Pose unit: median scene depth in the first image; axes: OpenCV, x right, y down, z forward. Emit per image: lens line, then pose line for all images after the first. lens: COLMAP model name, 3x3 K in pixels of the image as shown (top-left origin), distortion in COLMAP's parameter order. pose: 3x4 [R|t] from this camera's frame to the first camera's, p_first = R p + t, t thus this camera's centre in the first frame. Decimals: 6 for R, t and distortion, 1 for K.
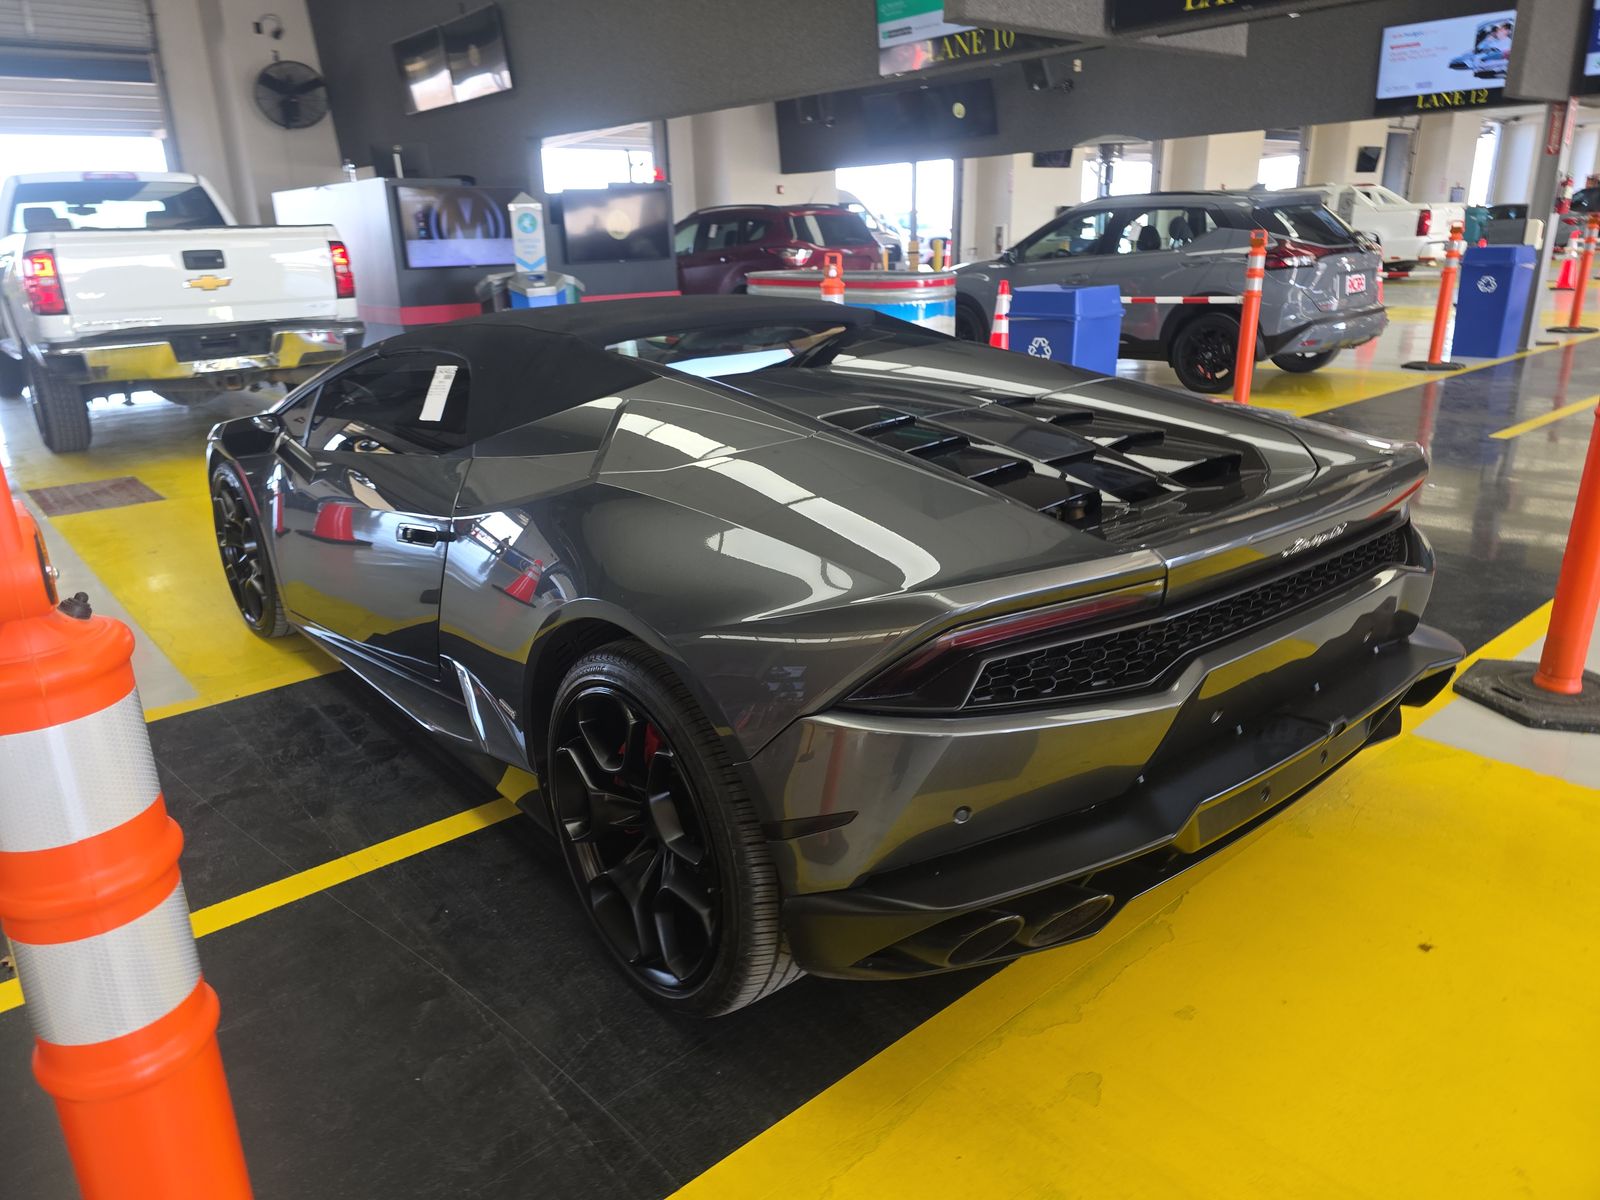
lens RADIAL K [[1064.8, 0, 800.0], [0, 1064.8, 600.0], [0, 0, 1]] dist [0.048157, -0.044770]
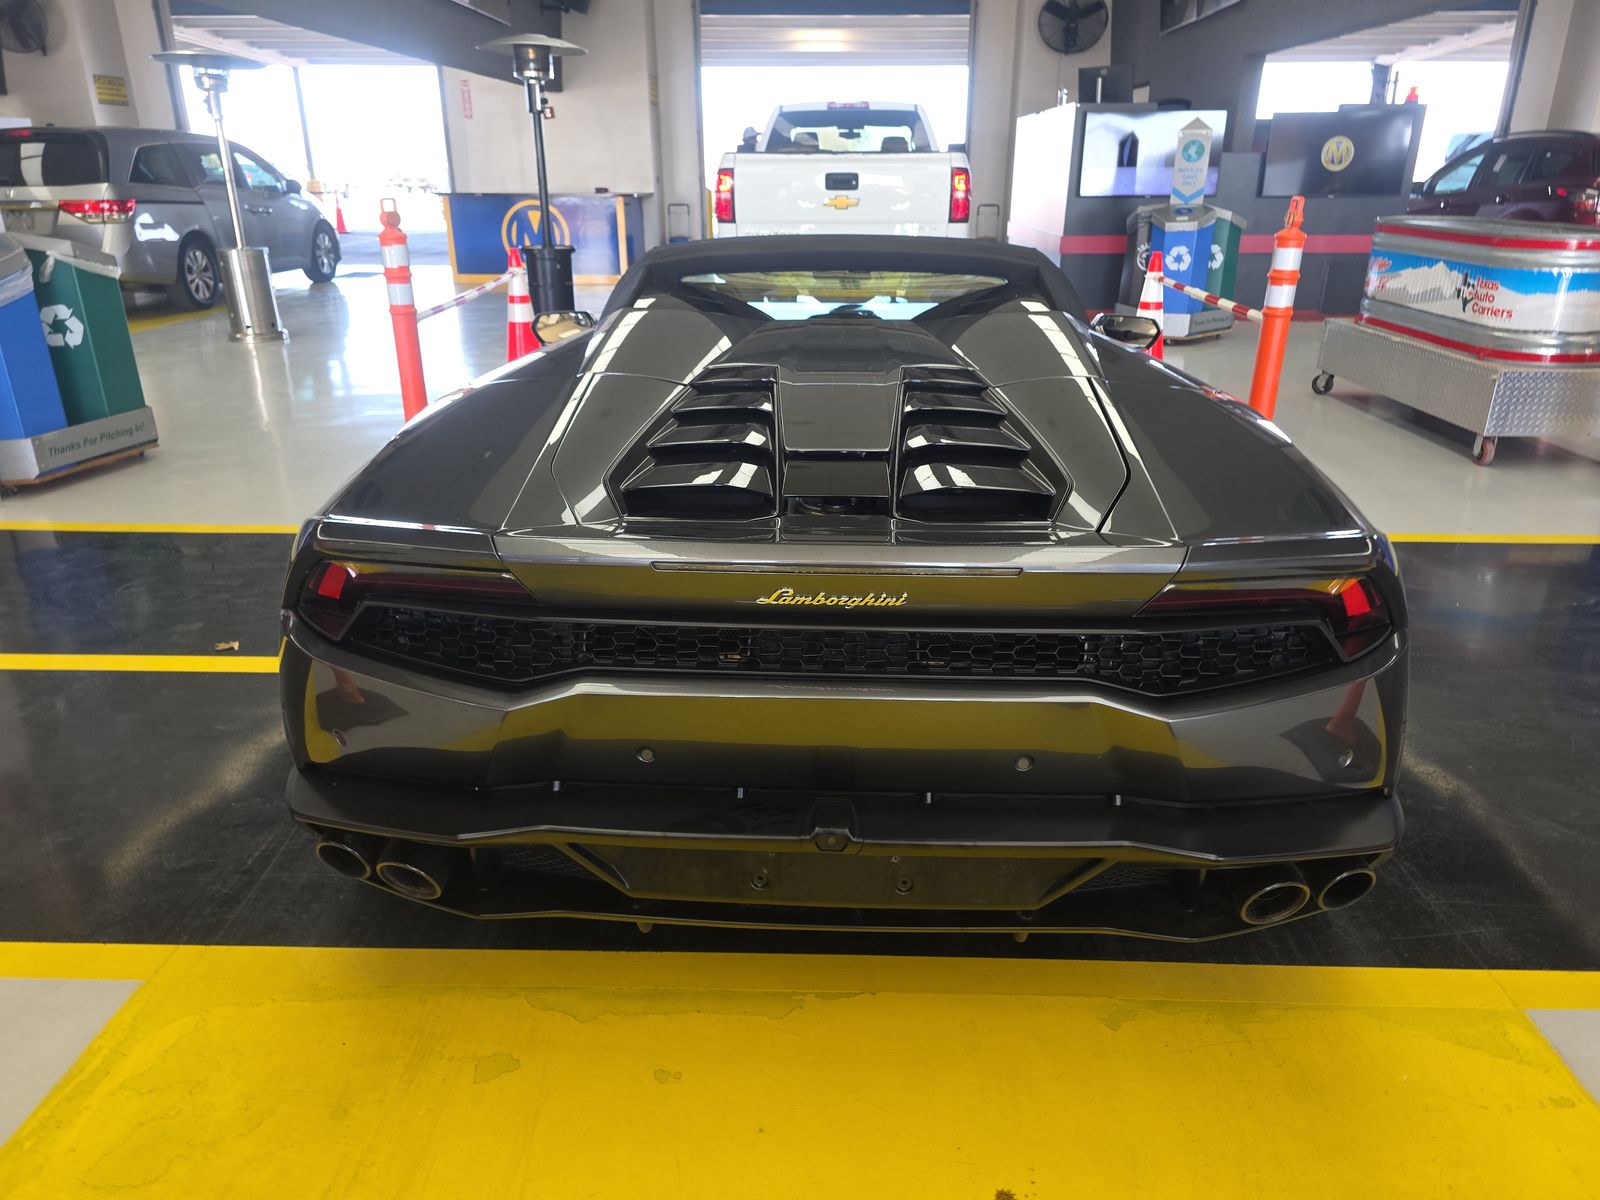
lens RADIAL K [[1090.1, 0, 823.3], [0, 1090.1, 598.4], [0, 0, 1]] dist [0.048147, -0.049265]
pose [[0.747083, 0.268100, -0.608267, 0.252238], [-0.235719, 0.962442, 0.134692, -0.042303], [0.621533, 0.042754, 0.782221, 0.097436]]
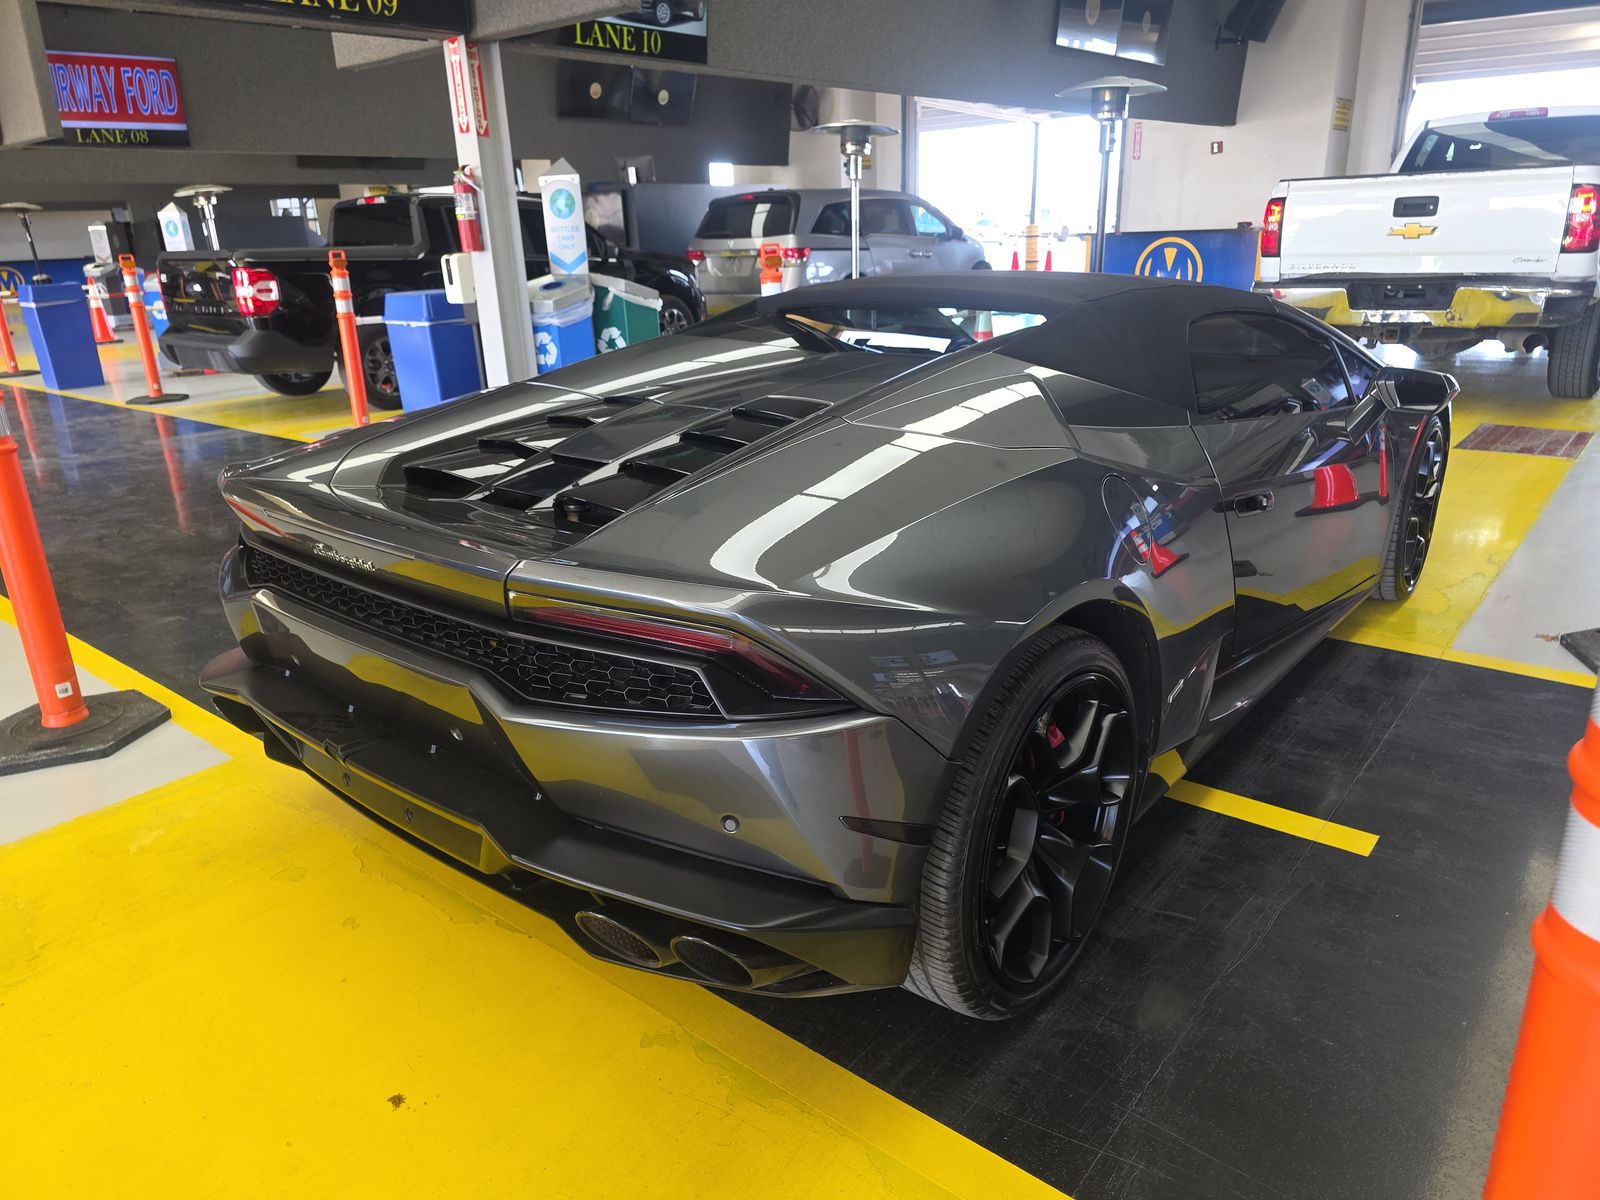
lens RADIAL K [[1098.4, 0, 800.0], [0, 1098.4, 600.0], [0, 0, 1]] dist [0.058769, -0.054238]
pose [[0.169533, 0.337655, -0.925877, 0.393927], [-0.290650, 0.914820, 0.280404, -0.110953], [0.941691, 0.221568, 0.253231, 0.299347]]
